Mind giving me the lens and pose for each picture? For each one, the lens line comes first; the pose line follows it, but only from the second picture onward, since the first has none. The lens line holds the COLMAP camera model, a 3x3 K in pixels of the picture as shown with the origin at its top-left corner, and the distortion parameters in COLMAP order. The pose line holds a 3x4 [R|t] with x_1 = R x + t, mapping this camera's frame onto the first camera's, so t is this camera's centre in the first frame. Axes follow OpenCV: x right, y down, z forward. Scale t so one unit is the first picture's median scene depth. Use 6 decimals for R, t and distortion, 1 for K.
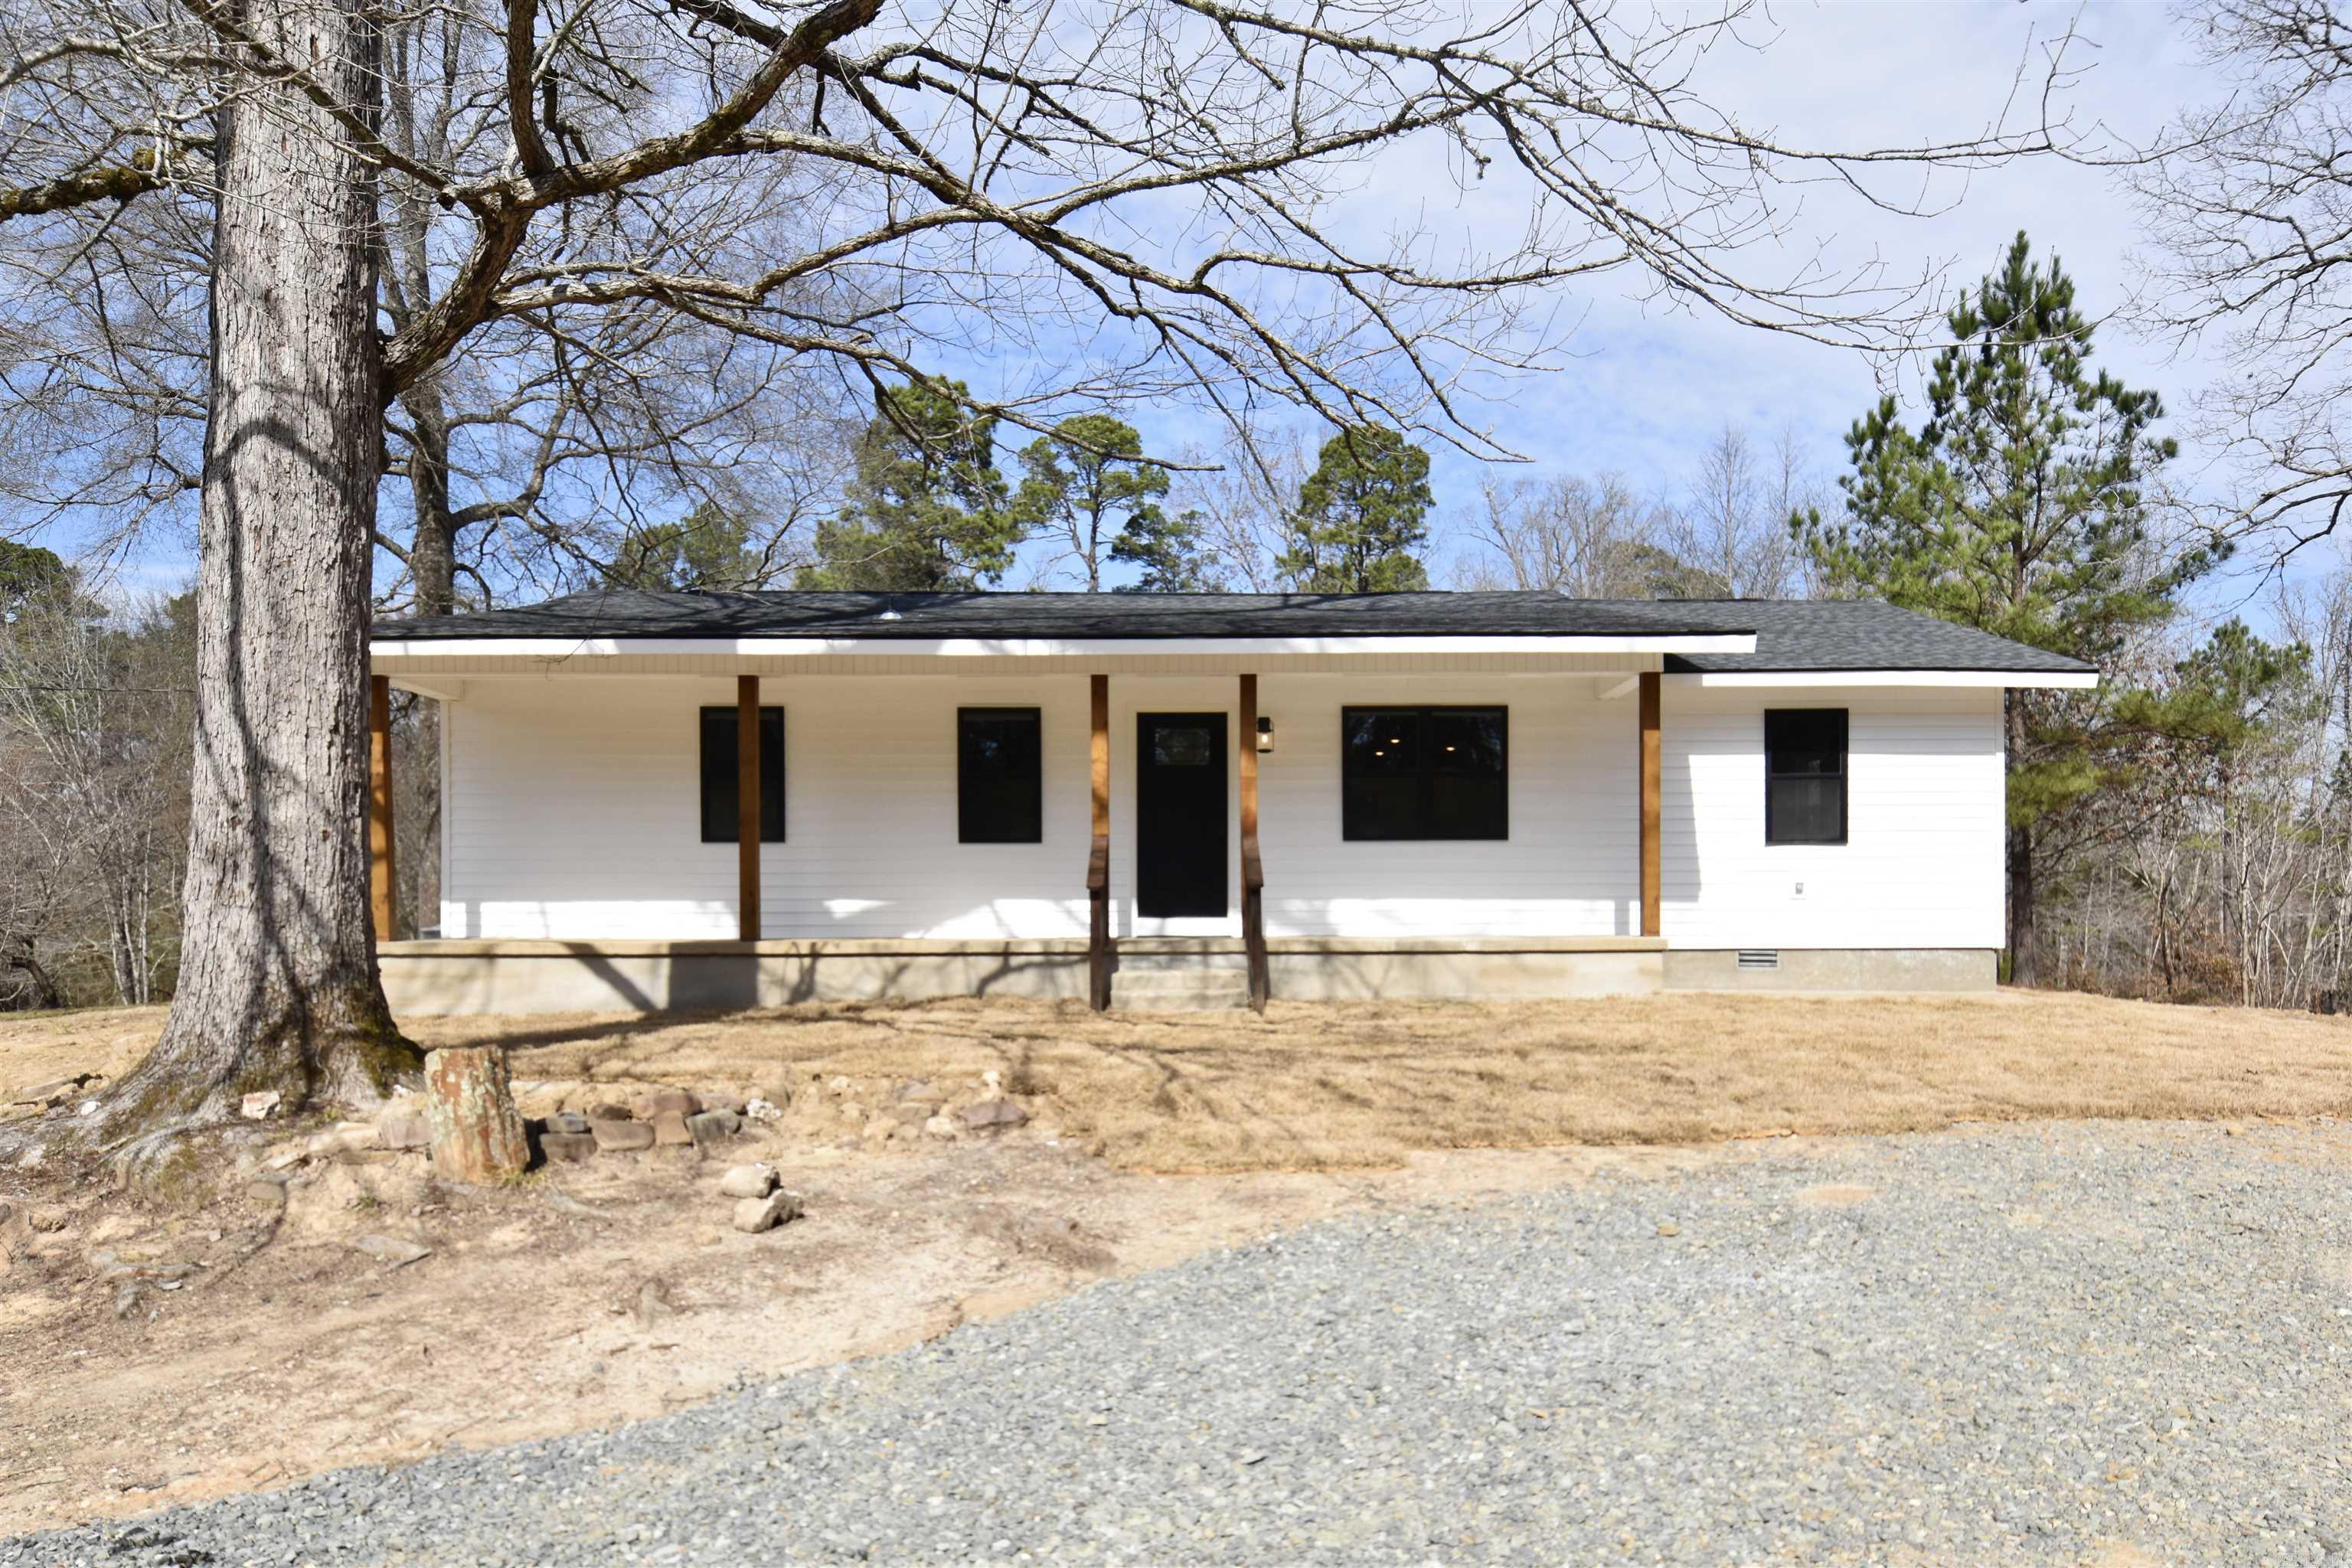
lens RADIAL K [[1554.9, 0, 1174.6], [0, 1554.9, 889.6], [0, 0, 1]] dist [0.019254, -0.000516]
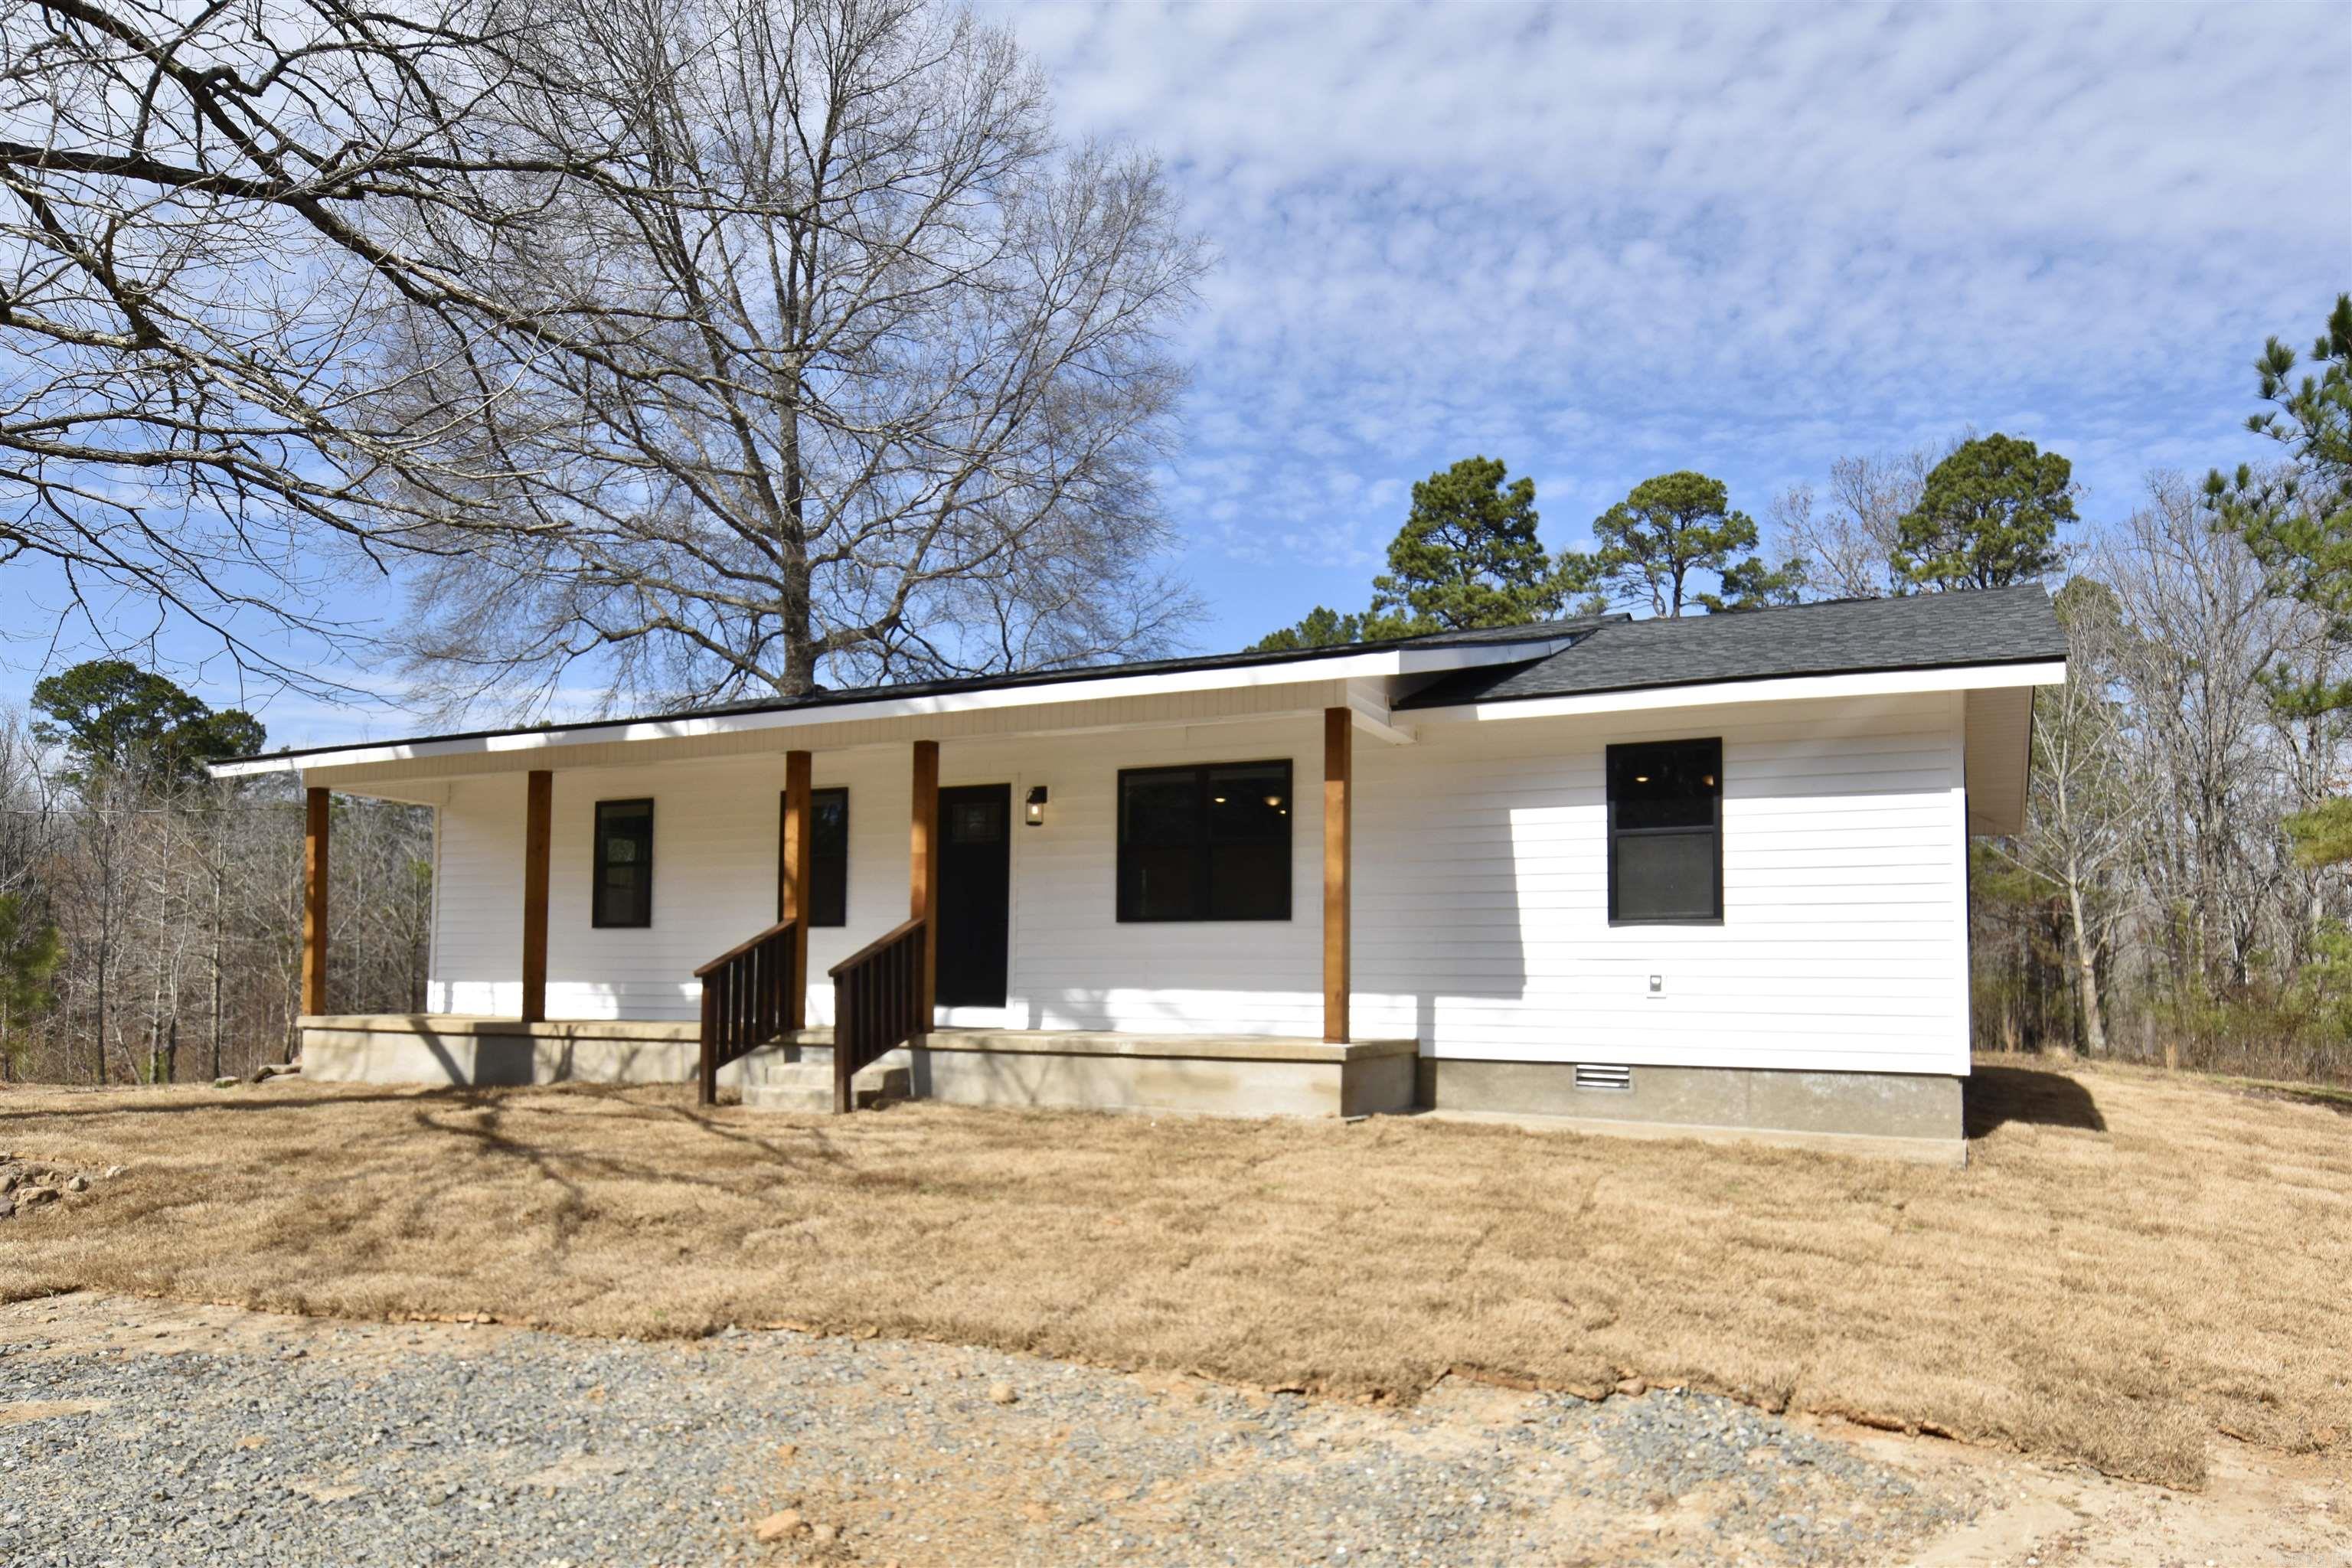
lens RADIAL K [[1513.2, 0, 1210.5], [0, 1513.2, 920.6], [0, 0, 1]] dist [0.013336, -0.001201]
pose [[0.890039, -0.006547, -0.455838, 0.541089], [-0.007893, 0.999526, -0.029767, -0.007656], [0.455817, 0.030091, 0.889565, 0.264148]]
